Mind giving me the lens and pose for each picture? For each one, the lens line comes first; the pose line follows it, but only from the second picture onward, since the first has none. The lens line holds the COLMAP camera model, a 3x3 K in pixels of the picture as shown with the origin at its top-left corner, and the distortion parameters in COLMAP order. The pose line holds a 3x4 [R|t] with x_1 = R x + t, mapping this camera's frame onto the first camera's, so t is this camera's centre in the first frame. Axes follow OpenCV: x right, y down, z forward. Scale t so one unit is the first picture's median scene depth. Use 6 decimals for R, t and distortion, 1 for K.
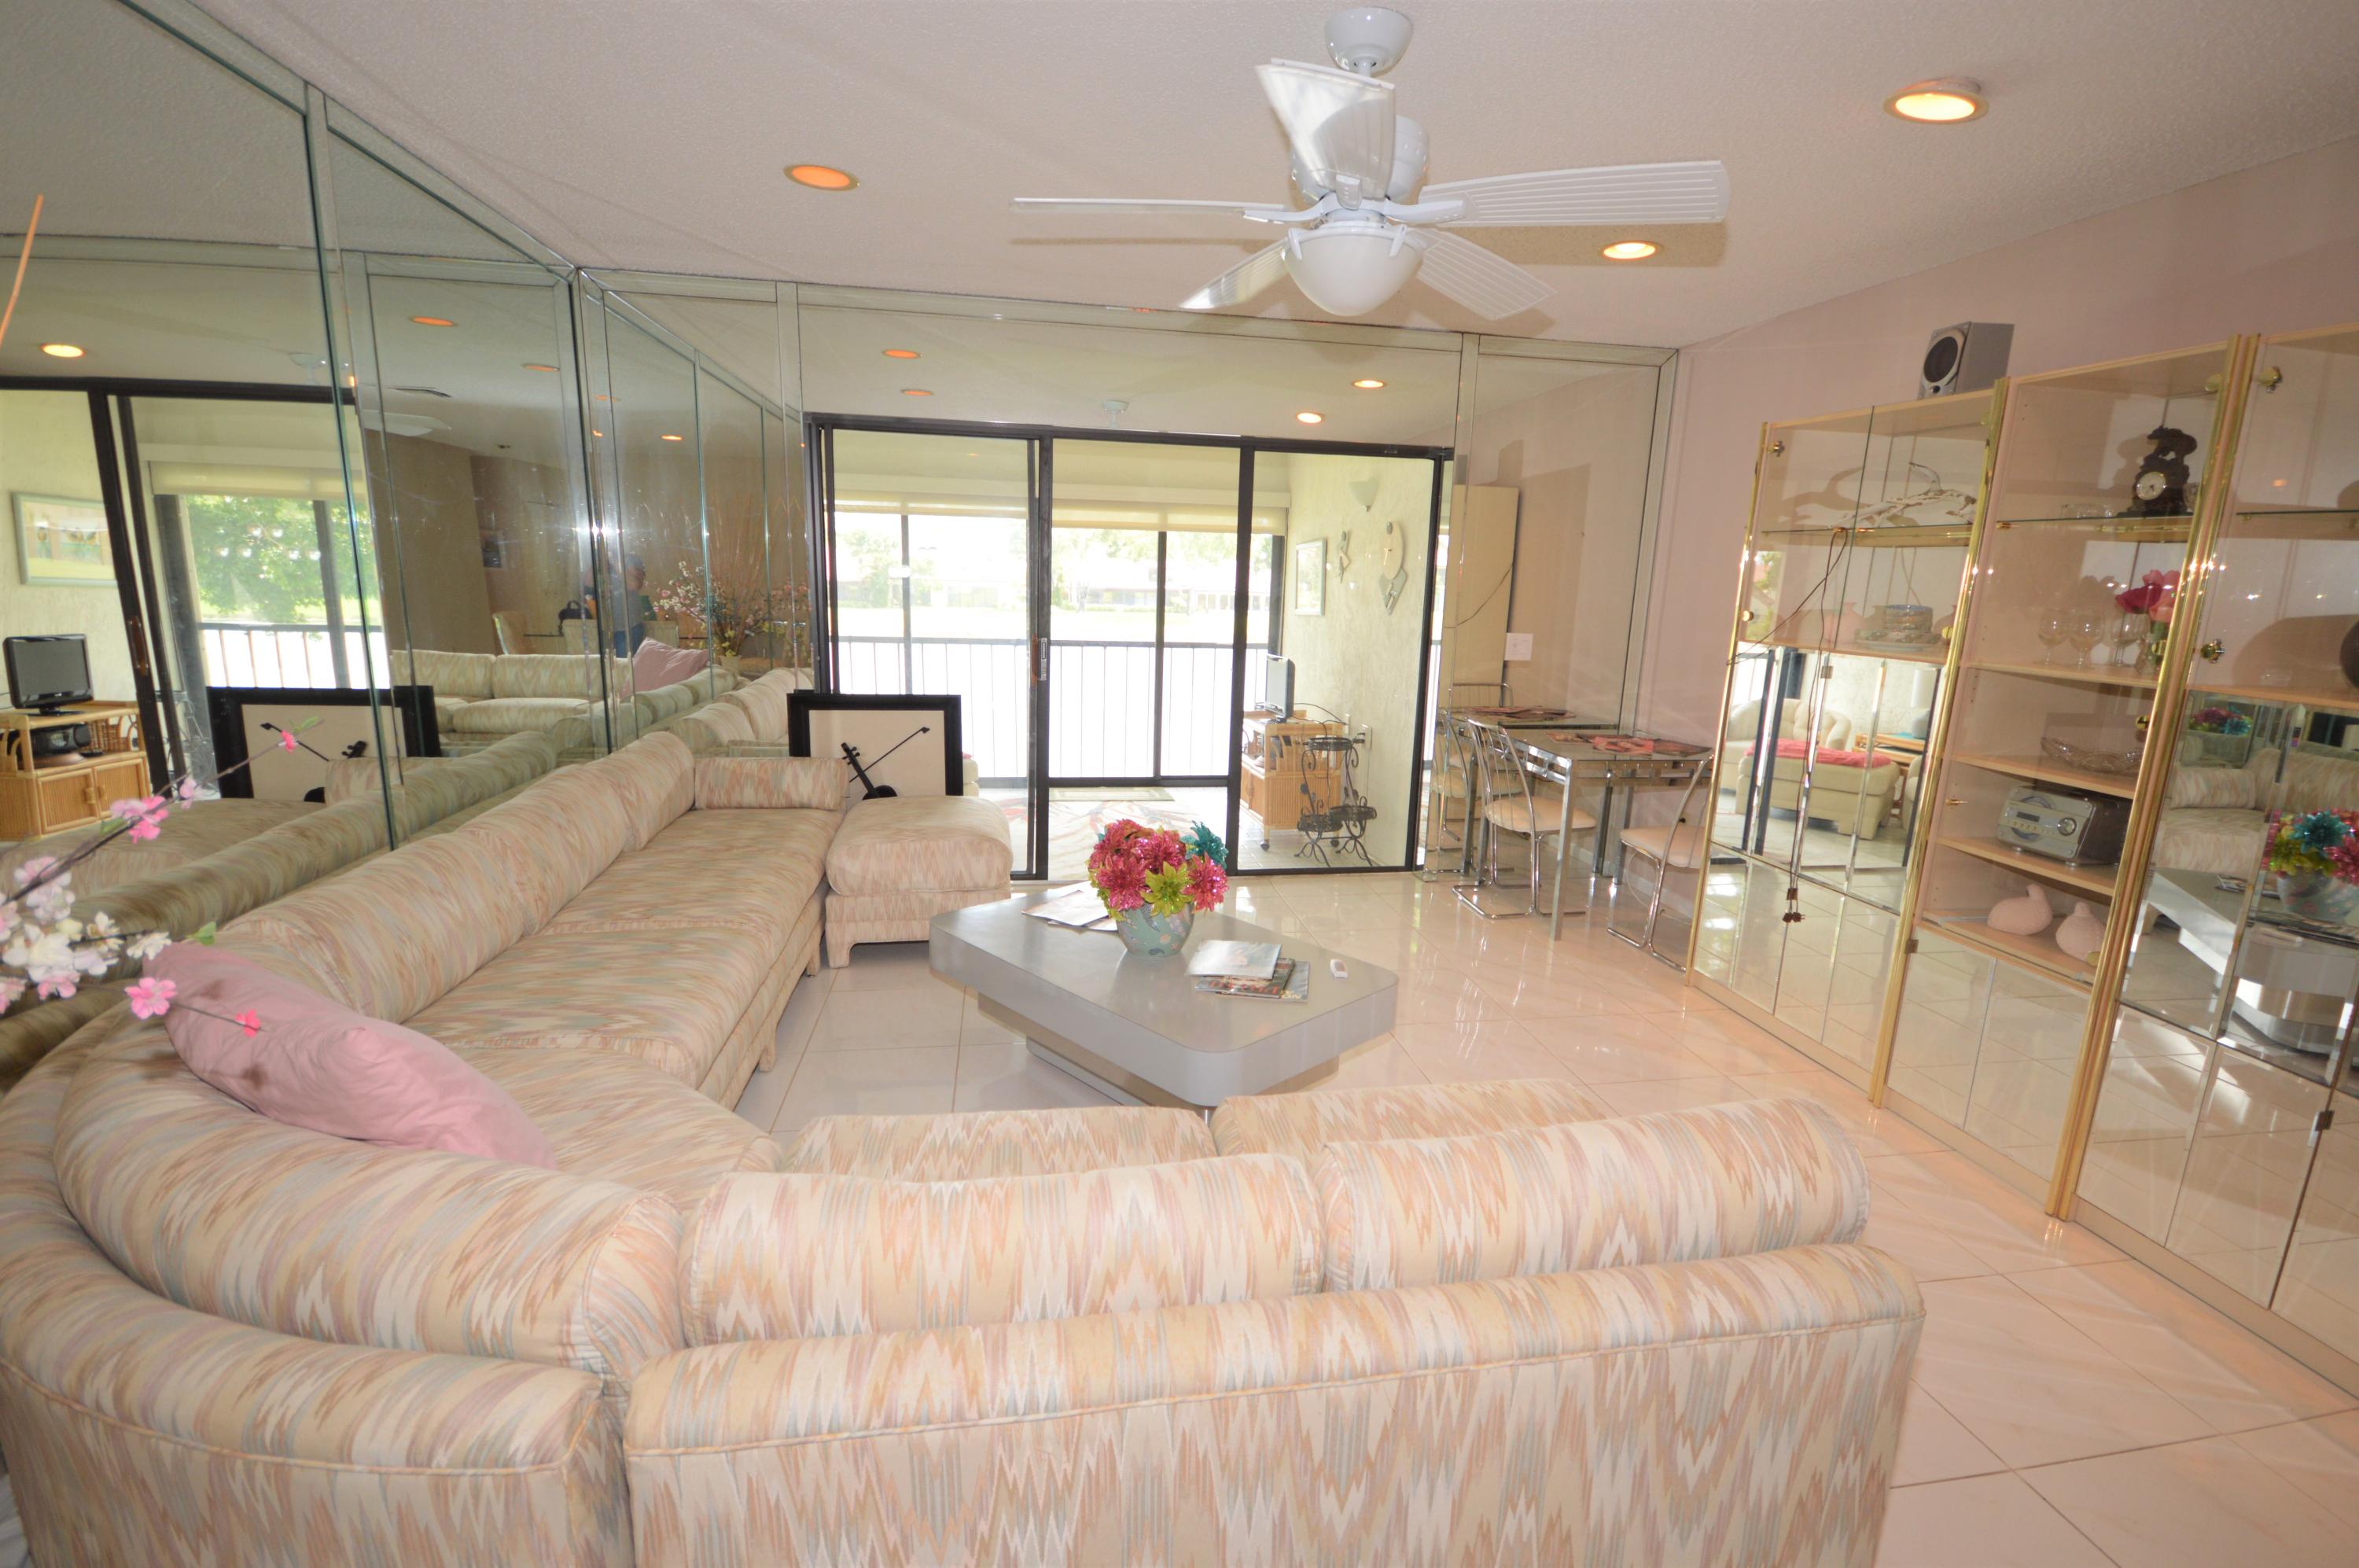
lens RADIAL K [[1039.1, 0, 1179.8], [0, 1039.1, 814.9], [0, 0, 1]] dist [-0.003729, -0.000631]
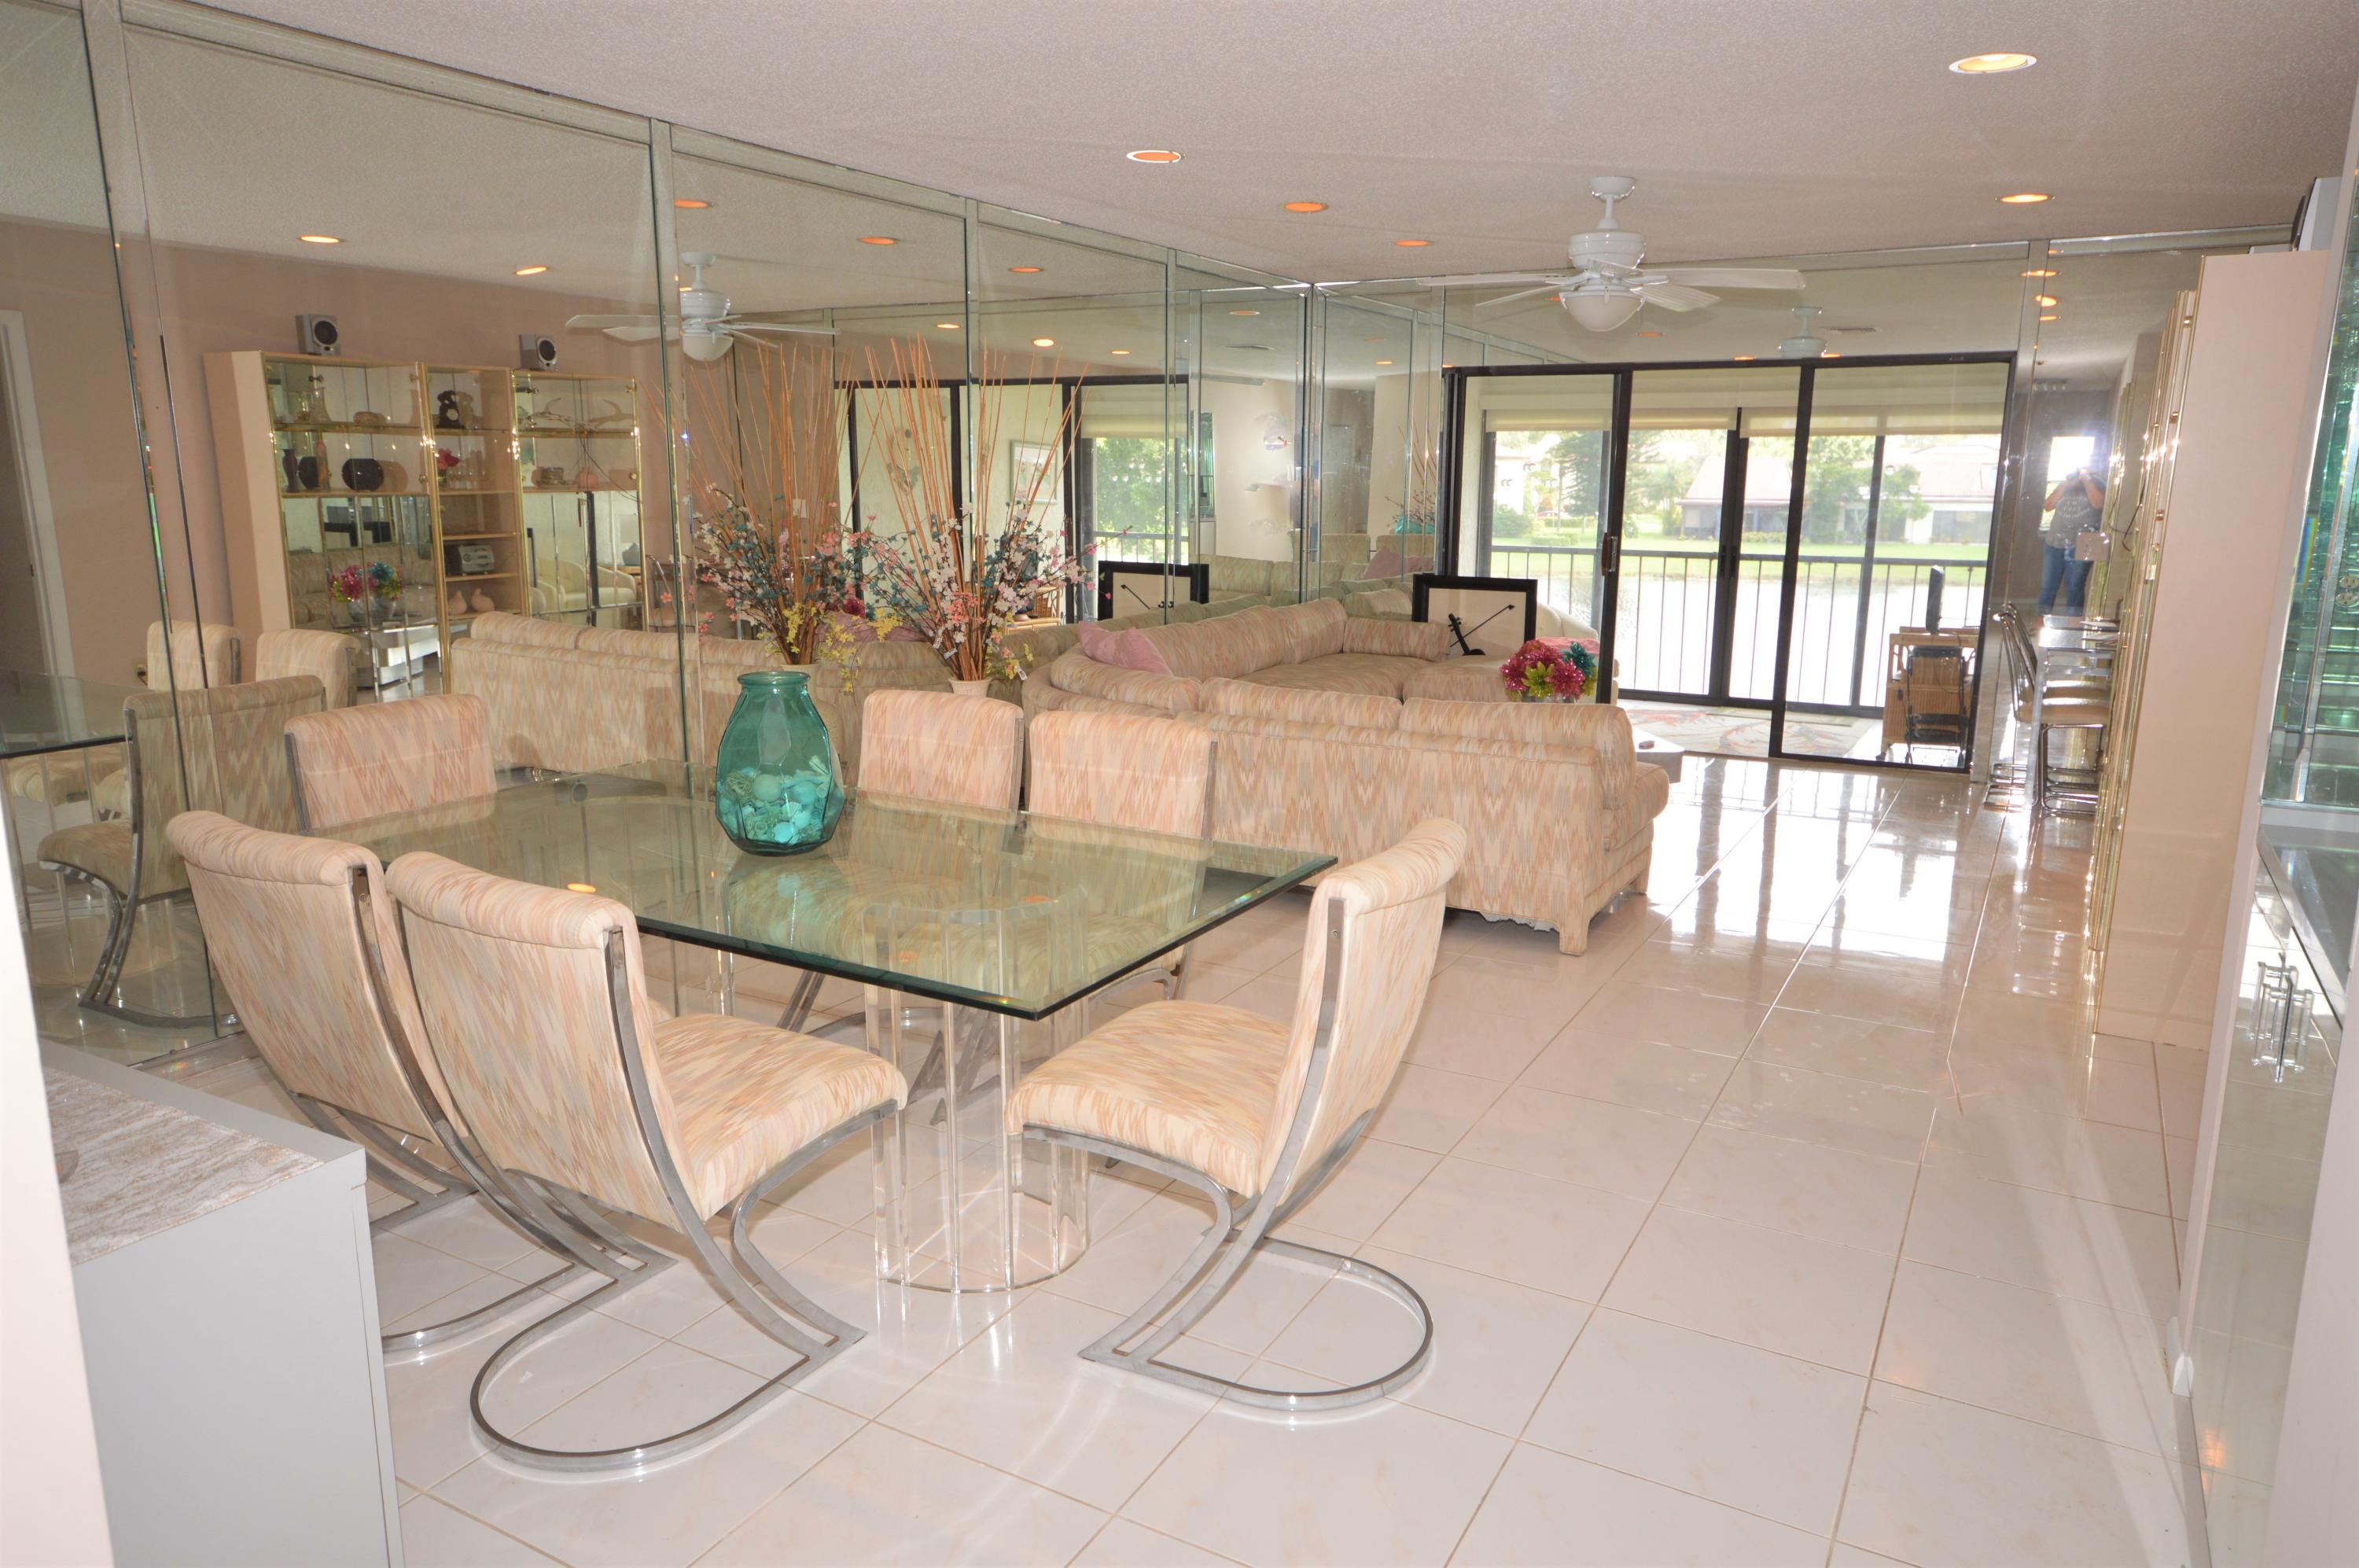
lens RADIAL K [[1506.9, 0, 1193.9], [0, 1506.9, 795.9], [0, 0, 1]] dist [0.037433, -0.001040]
pose [[0.779456, 0.109676, -0.616781, 0.630994], [-0.130329, 0.991403, 0.011589, 0.180586], [0.612750, 0.071352, 0.787049, -0.694033]]
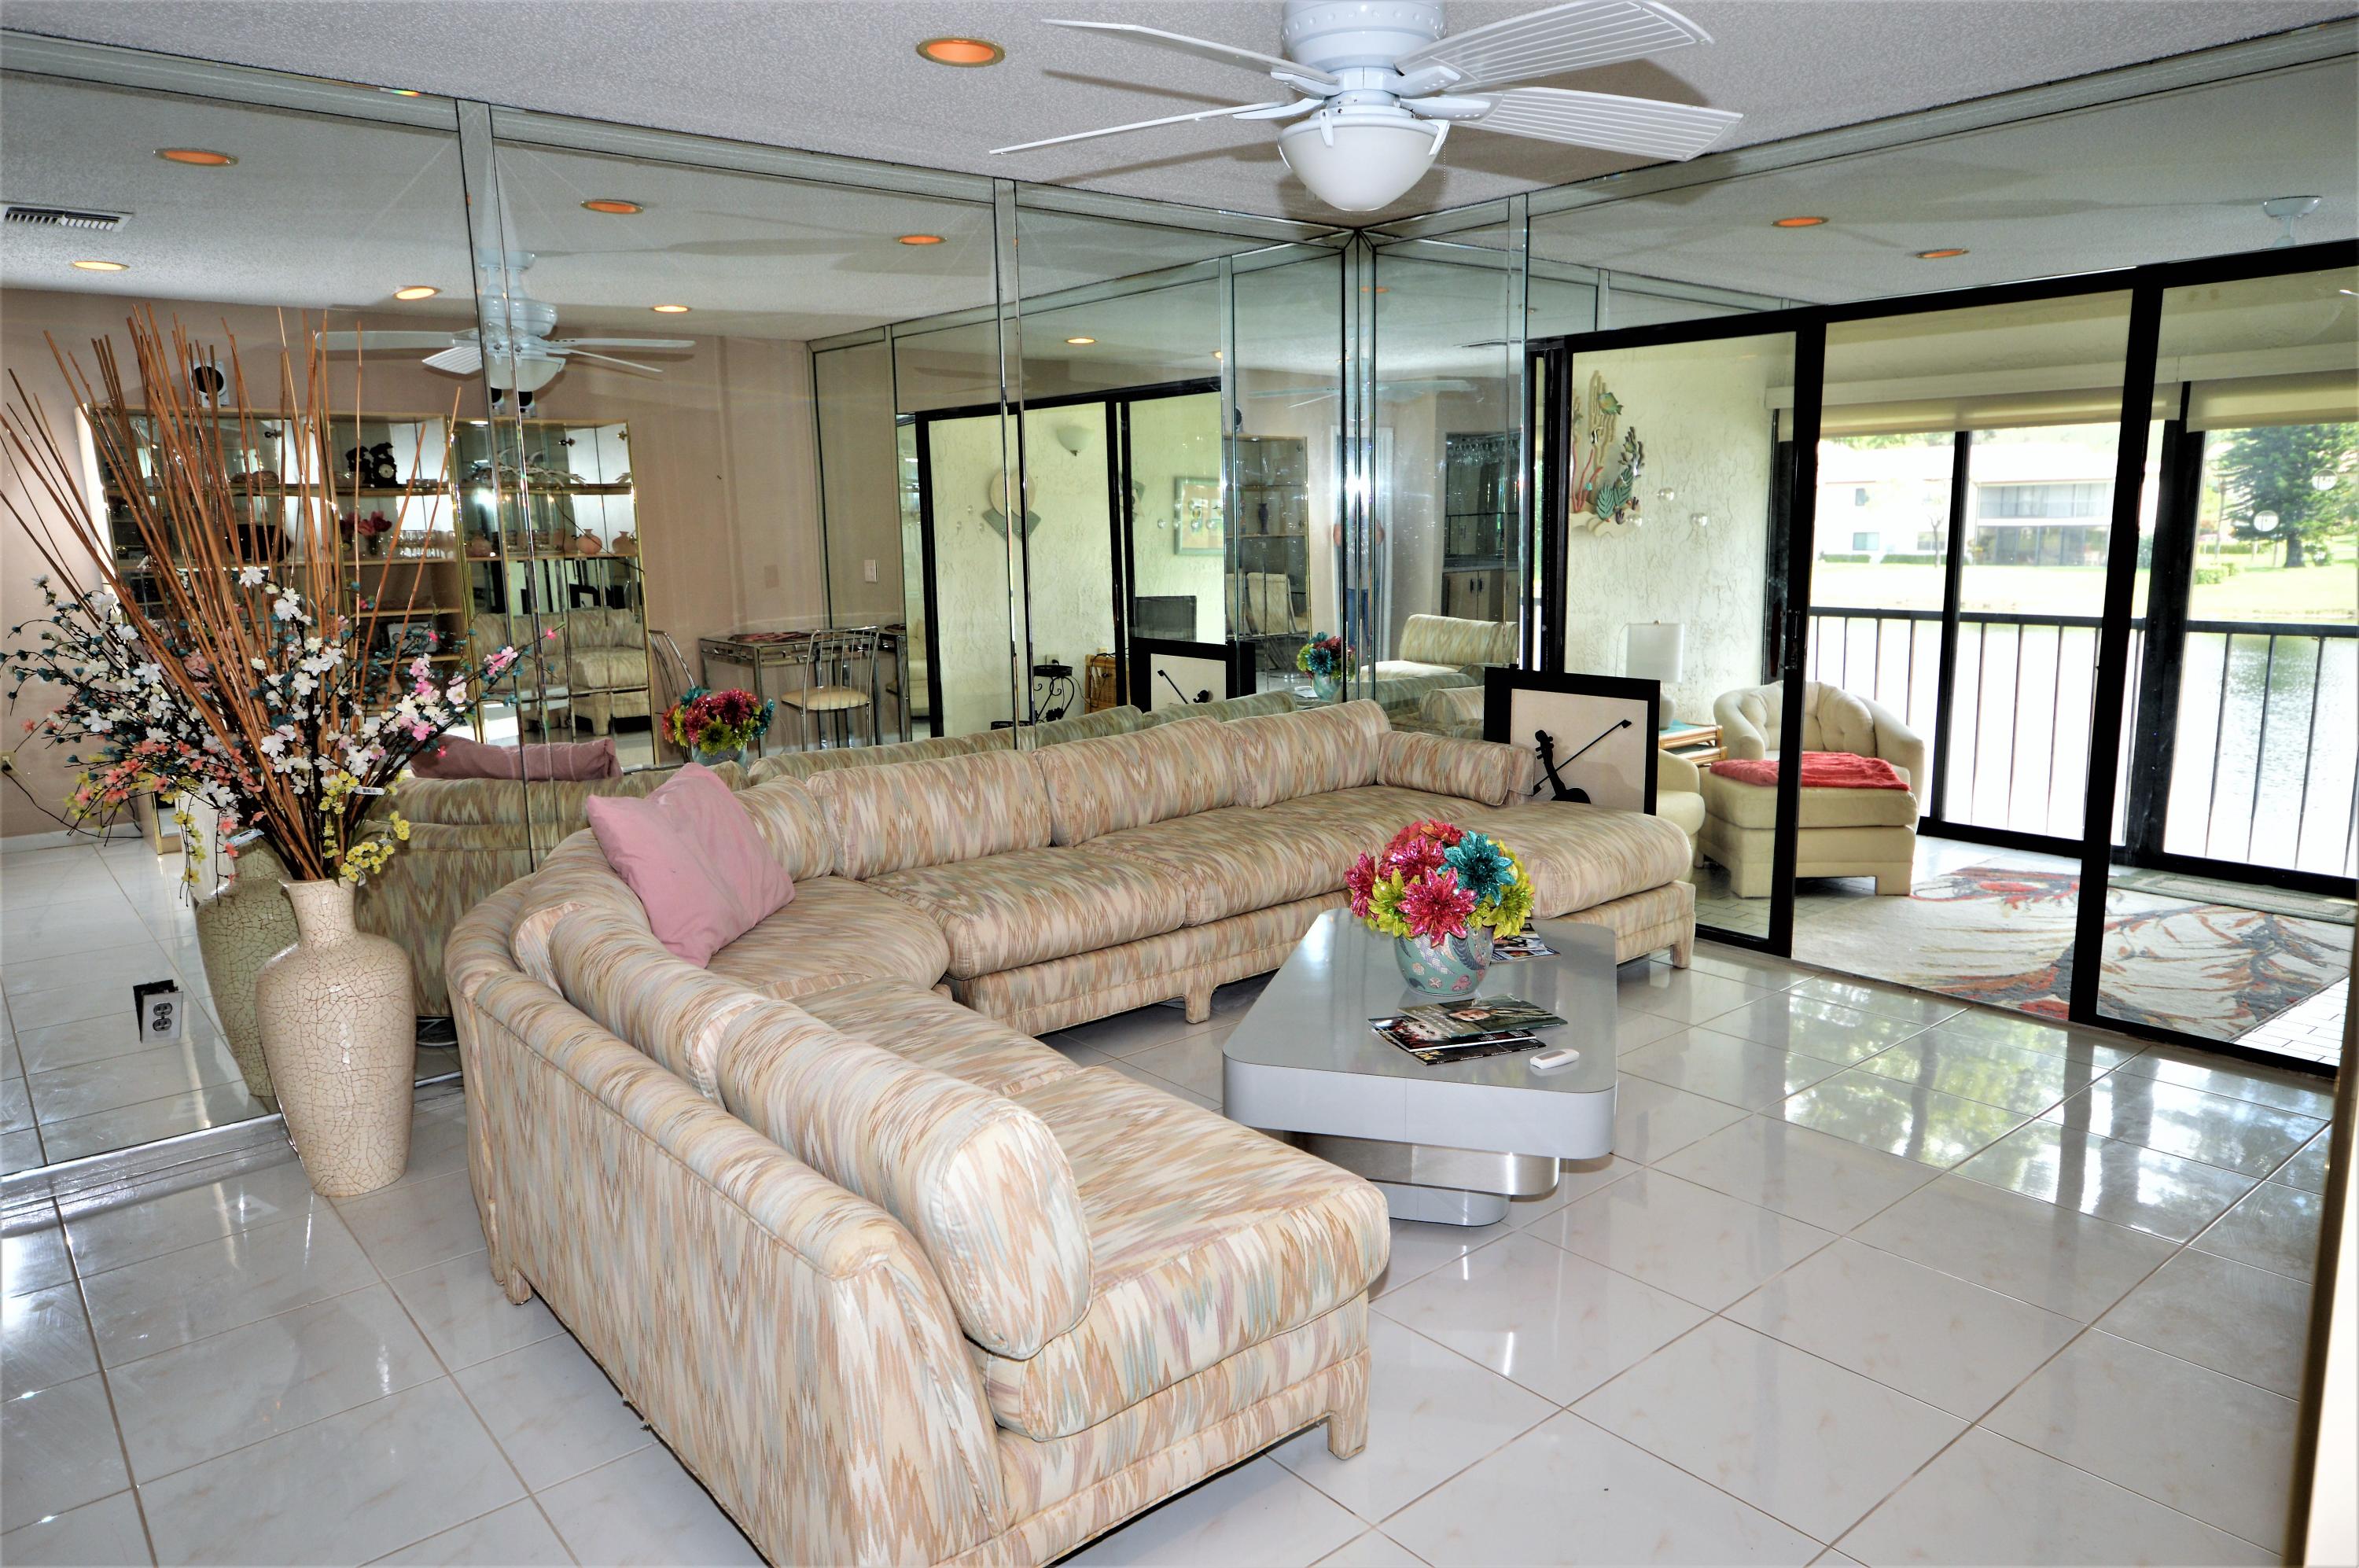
lens RADIAL K [[1554.1, 0, 1195.2], [0, 1554.1, 782.8], [0, 0, 1]] dist [-0.001405, 0.043061]
pose [[0.516049, 0.108490, -0.849661, 0.584345], [-0.163794, 0.986140, 0.026435, -0.015952], [0.840752, 0.125527, 0.526667, 0.129216]]
